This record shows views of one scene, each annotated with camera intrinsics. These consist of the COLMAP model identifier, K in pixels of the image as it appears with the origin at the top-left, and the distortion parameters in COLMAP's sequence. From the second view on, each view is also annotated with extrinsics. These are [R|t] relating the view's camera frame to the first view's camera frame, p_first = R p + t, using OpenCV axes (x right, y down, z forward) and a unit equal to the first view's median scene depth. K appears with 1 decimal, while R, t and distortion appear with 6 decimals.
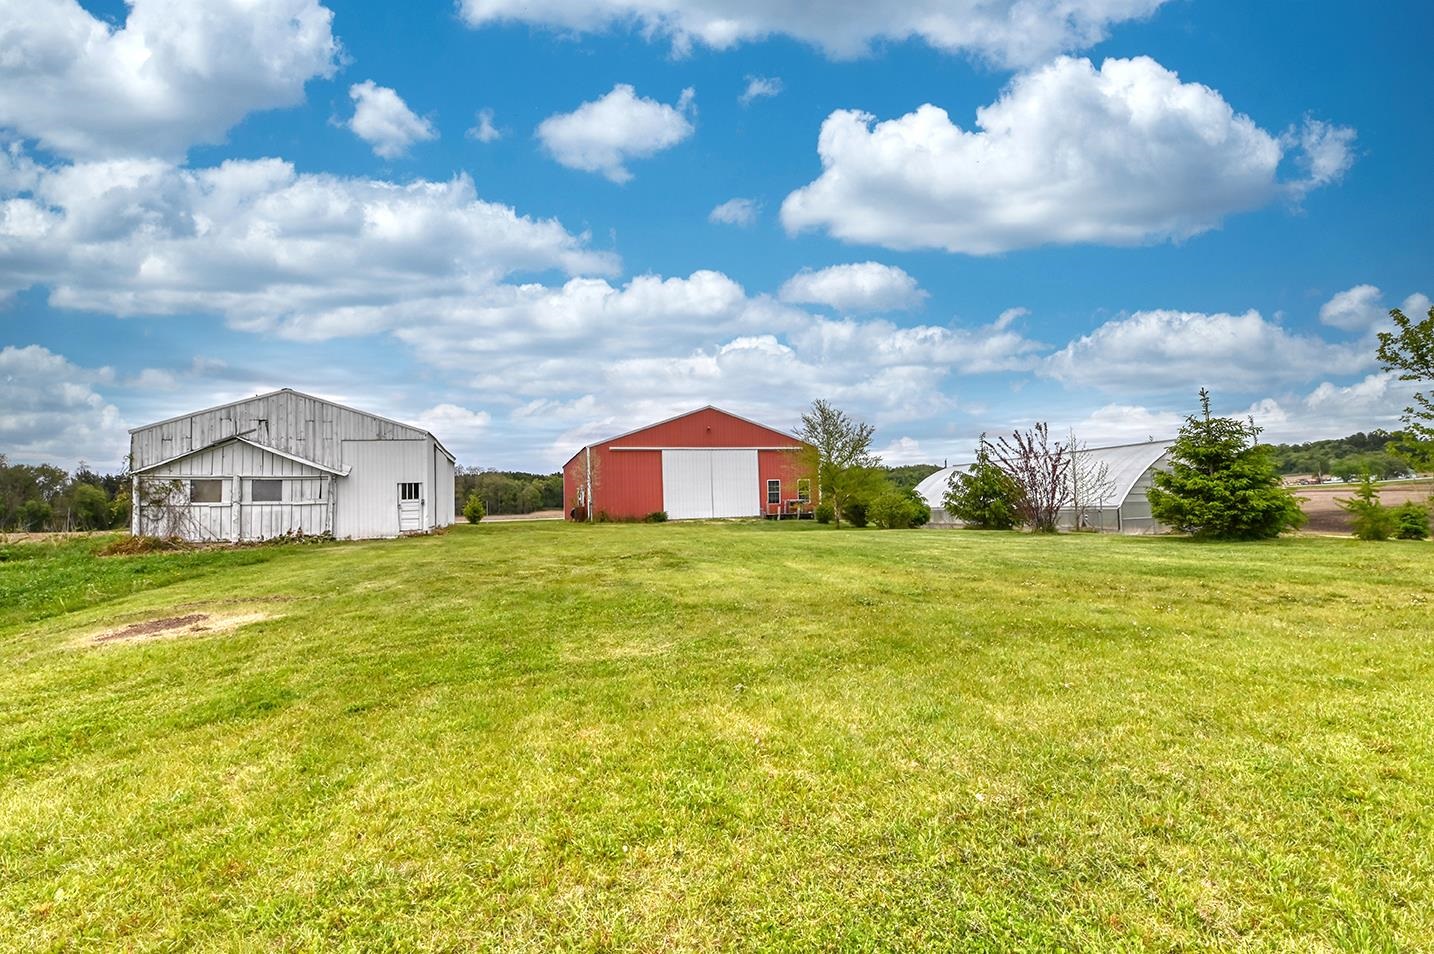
lens RADIAL K [[621.6, 0, 723.0], [0, 621.6, 478.1], [0, 0, 1]] dist [-0.001403, -0.010201]
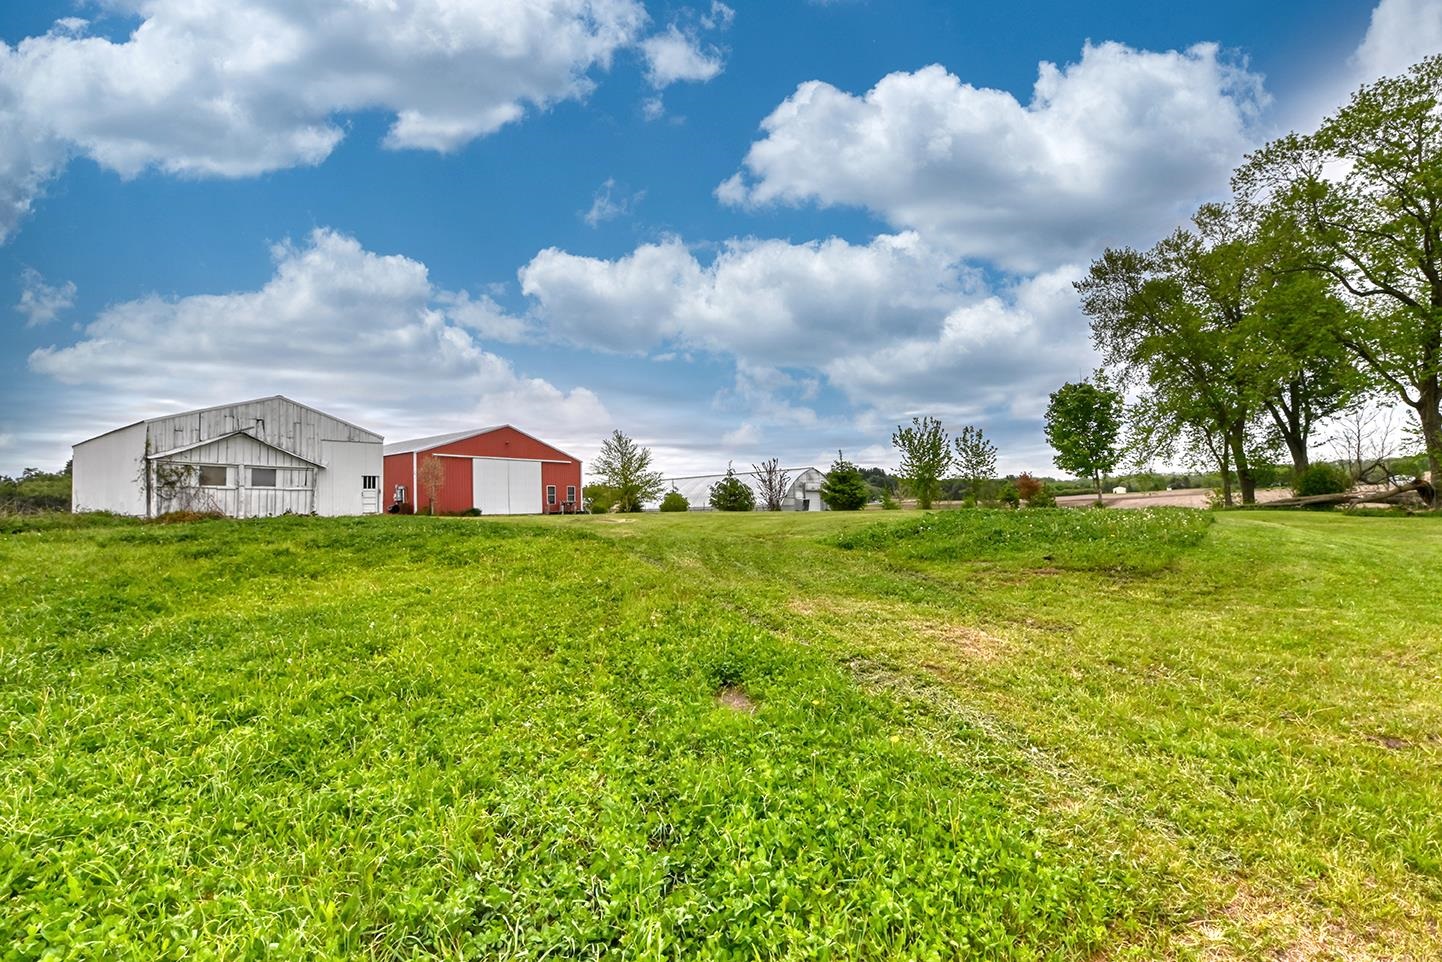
lens RADIAL K [[689.0, 0, 729.7], [0, 689.0, 477.4], [0, 0, 1]] dist [0.016453, -0.000148]
pose [[0.815471, 0.037760, 0.577565, -0.746906], [-0.022044, 0.999172, -0.034199, 0.044750], [-0.578378, 0.015156, 0.815628, -0.626404]]
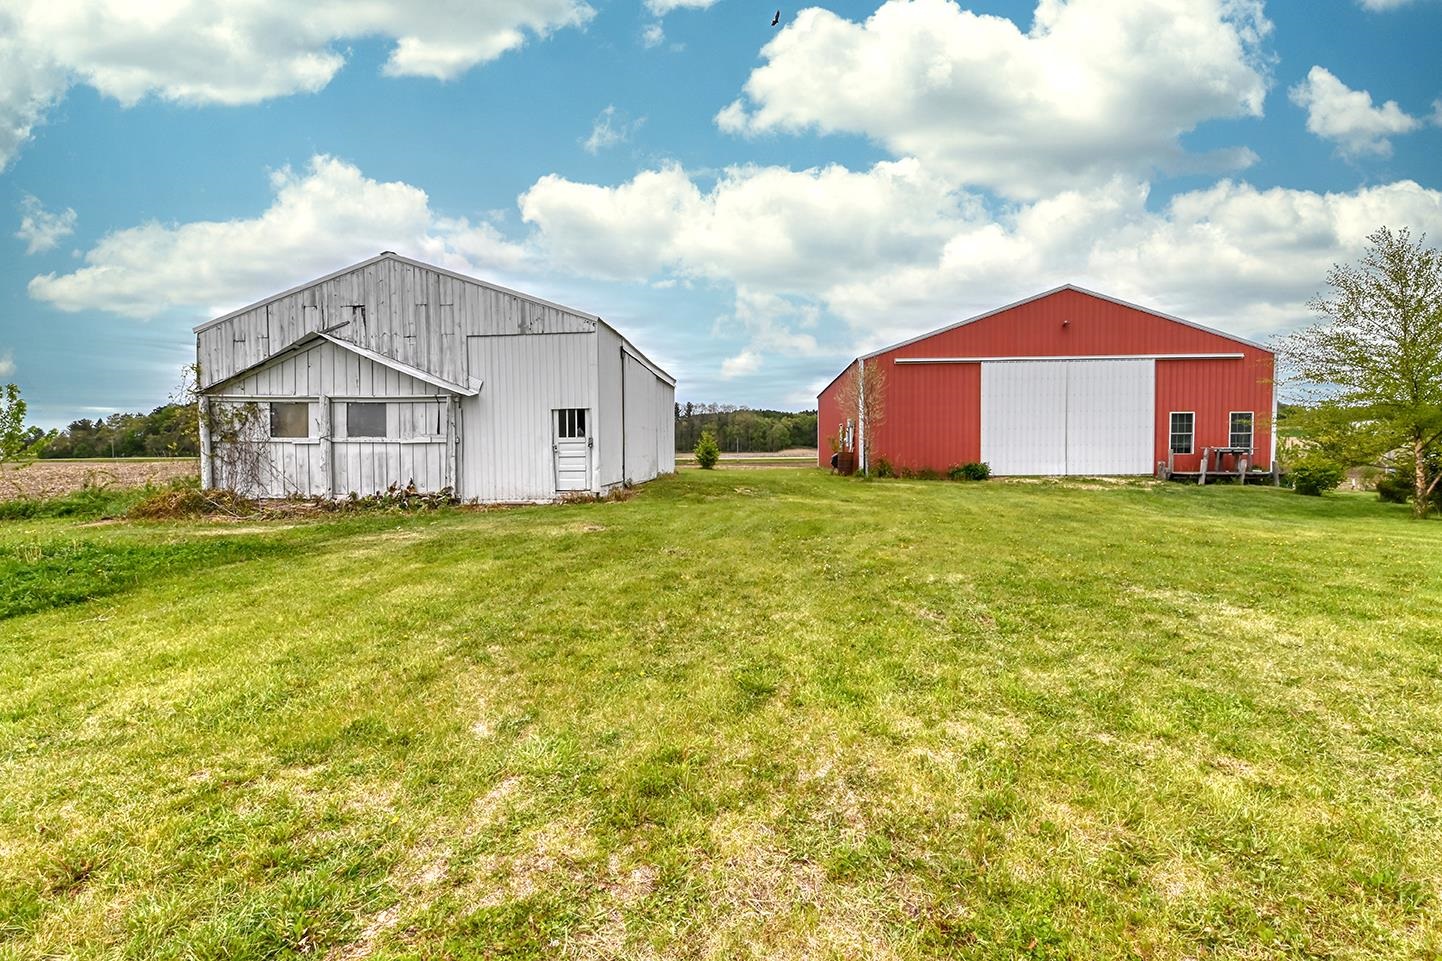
lens RADIAL K [[625.0, 0, 727.0], [0, 625.0, 481.6], [0, 0, 1]] dist [-0.001403, -0.010201]
pose [[0.926998, 0.042733, -0.372625, -0.154042], [-0.004073, 0.994577, 0.103926, 0.014486], [0.375045, -0.094821, 0.922144, 0.526810]]
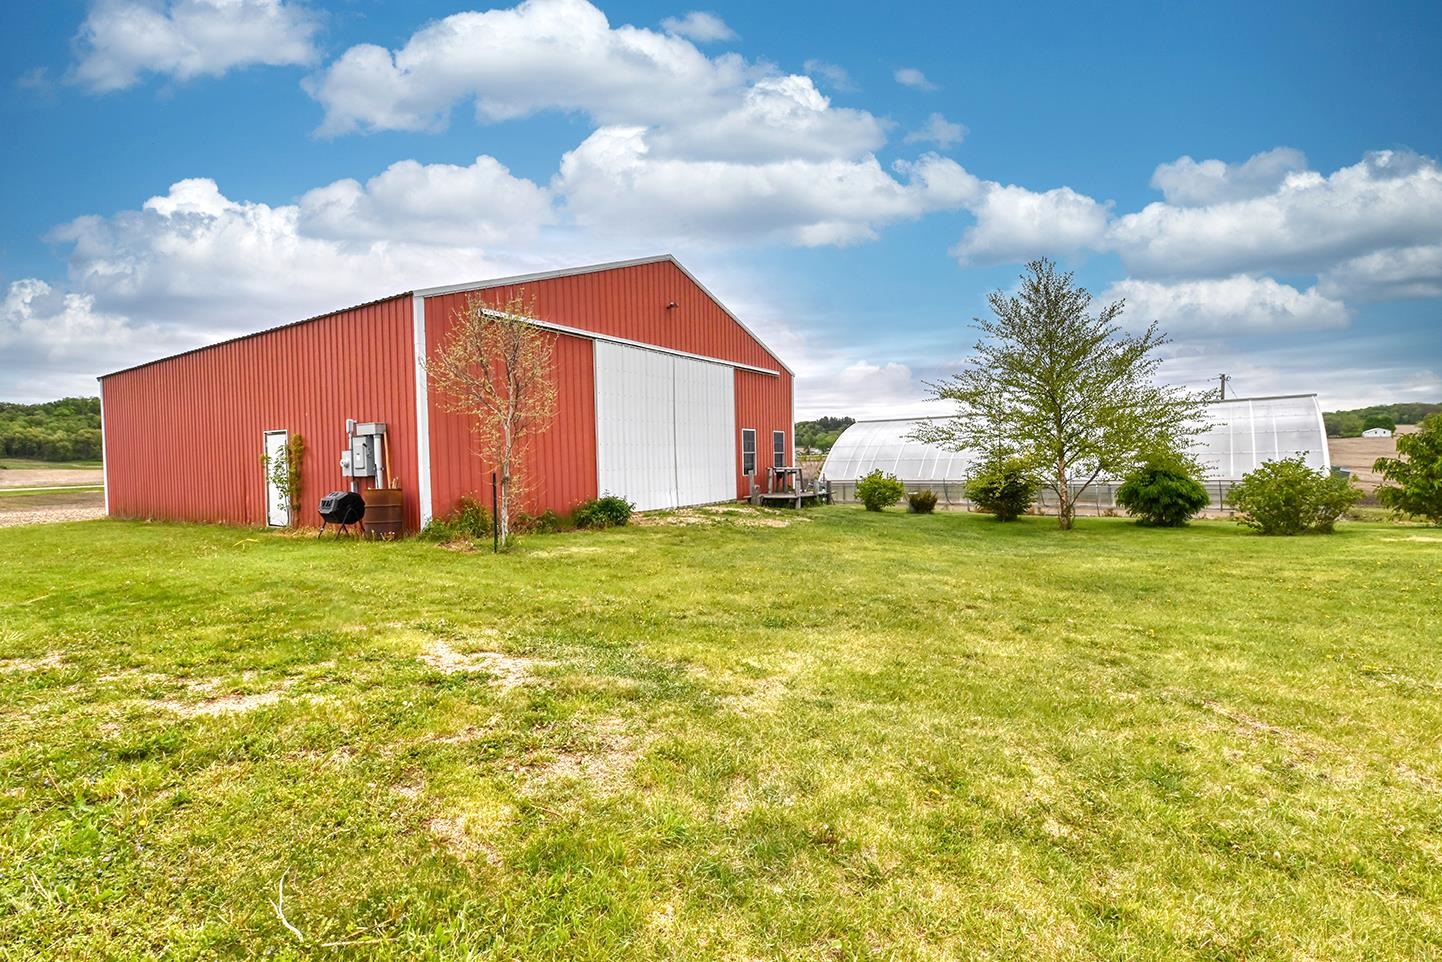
lens RADIAL K [[655.0, 0, 723.9], [0, 655.0, 475.2], [0, 0, 1]] dist [-0.000914, -0.001128]
pose [[0.782637, 0.000398, 0.622478, -0.464129], [-0.033204, 0.998603, 0.041109, 0.033058], [-0.621592, -0.052842, 0.781557, 0.997057]]
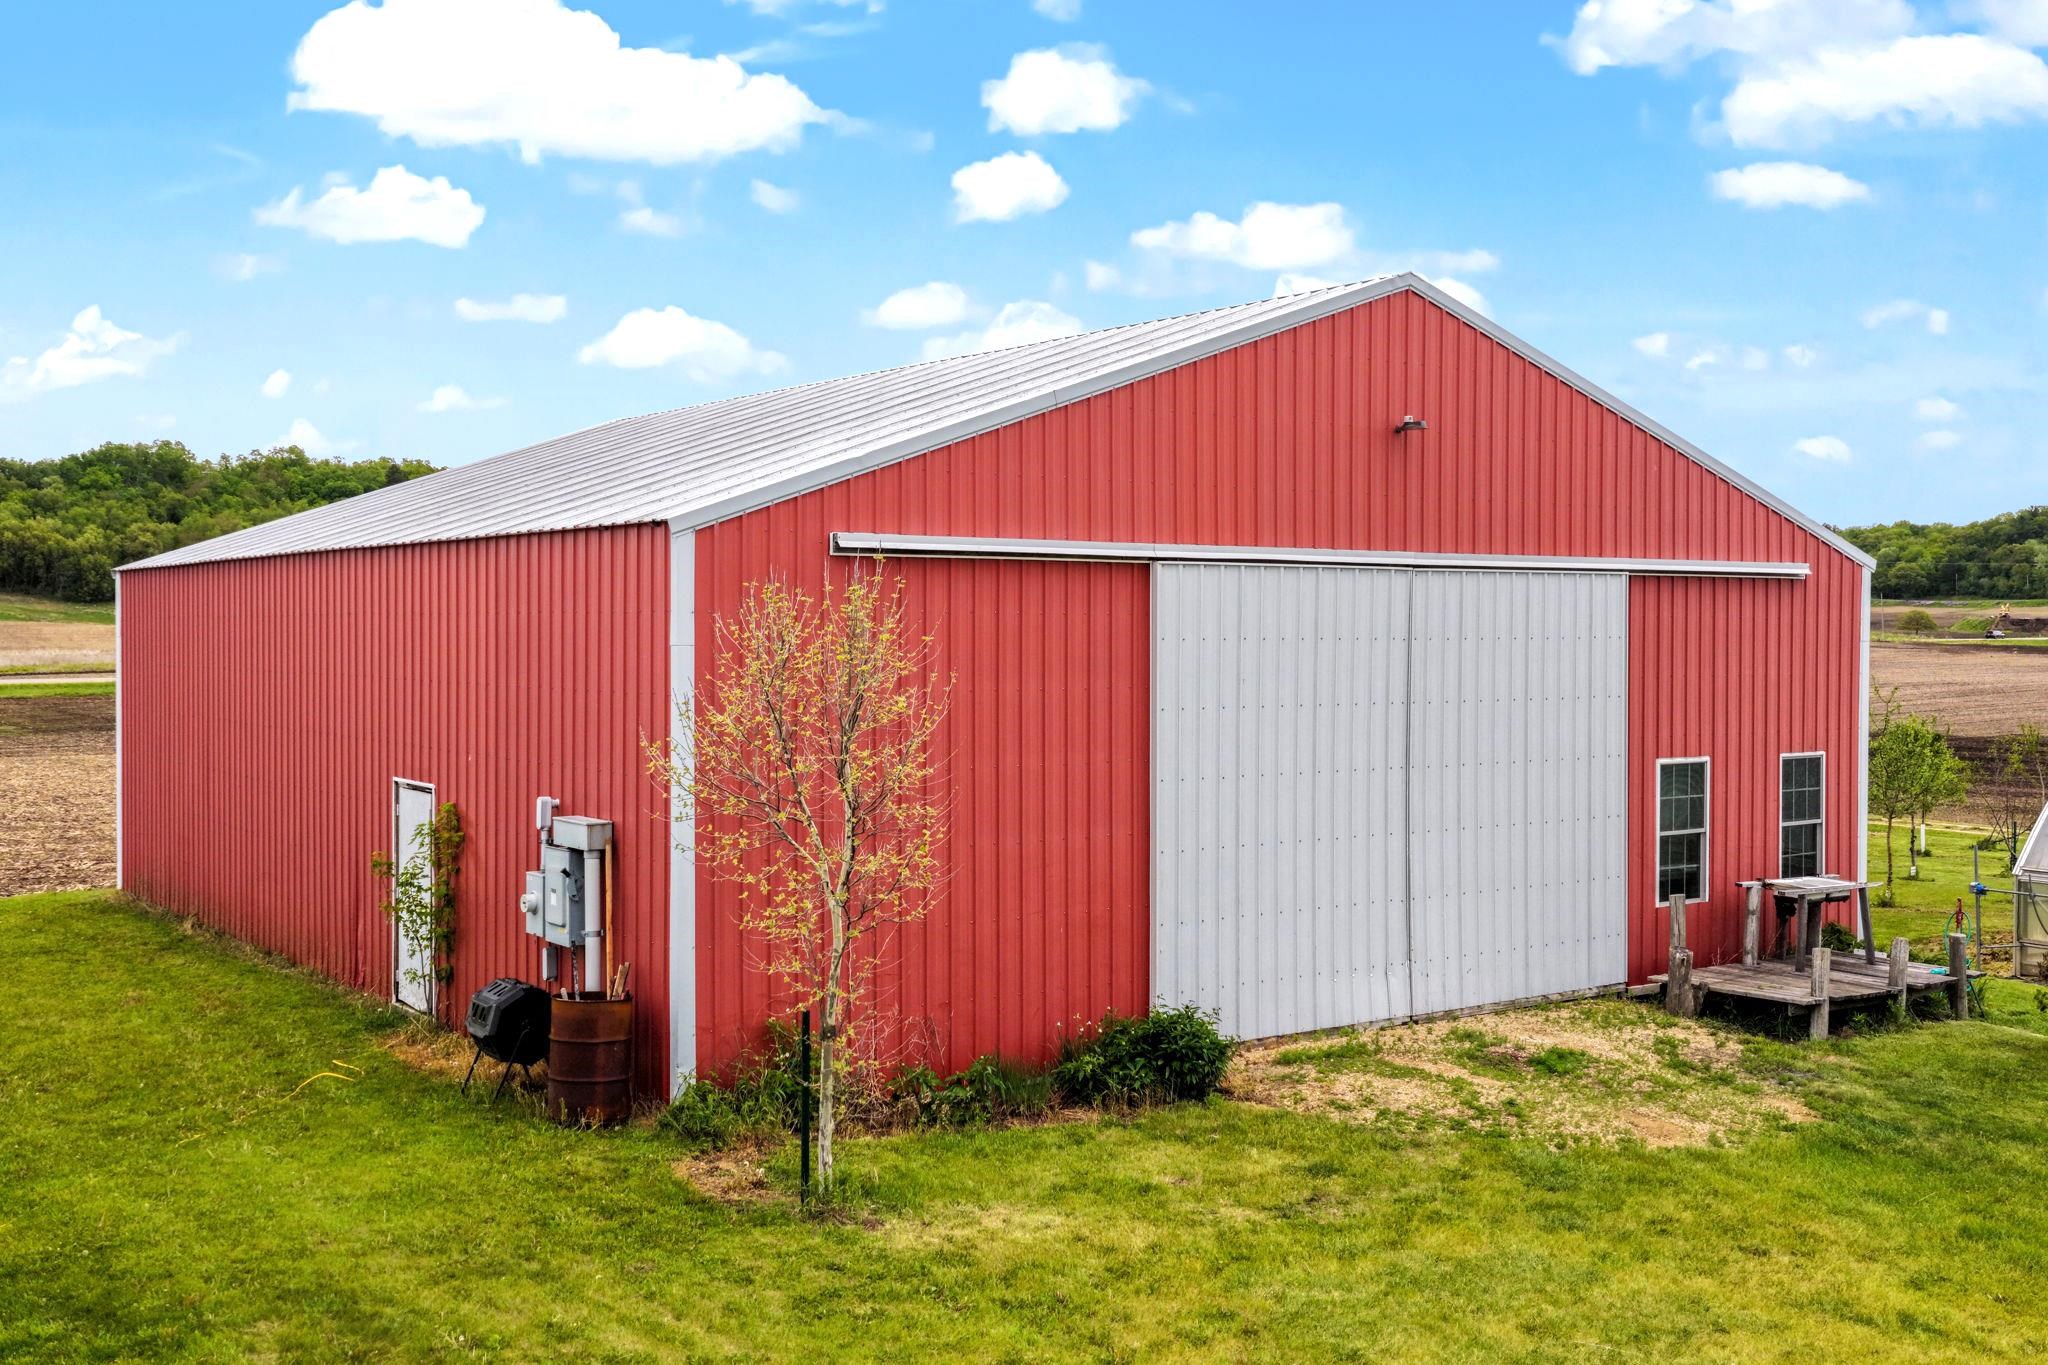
lens RADIAL K [[2121.9, 0, 1055.3], [0, 2121.9, 670.3], [0, 0, 1]] dist [0.011317, 0.020517]
pose [[0.953315, 0.029769, 0.300508, -0.421486], [-0.047984, 0.997419, 0.053416, -0.072244], [-0.298142, -0.065342, 0.952282, 0.874195]]
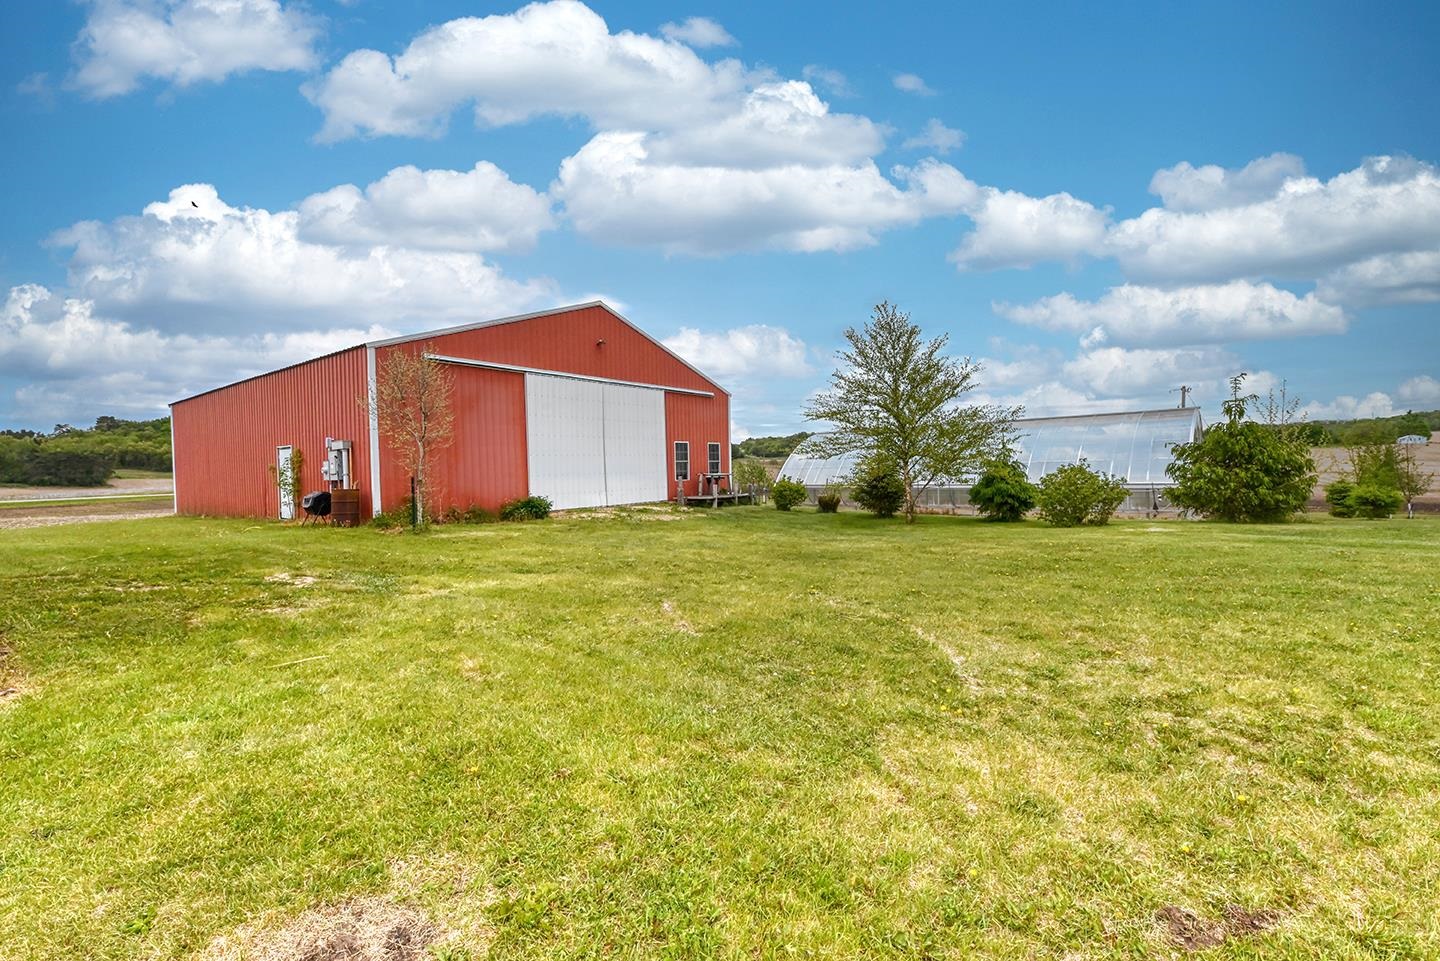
lens RADIAL K [[624.2, 0, 726.0], [0, 624.2, 481.6], [0, 0, 1]] dist [-0.001403, -0.010201]
pose [[0.817483, -0.000089, 0.575952, -0.405705], [-0.028750, 0.998747, 0.040961, 0.027022], [-0.575234, -0.050044, 0.816457, 0.796019]]
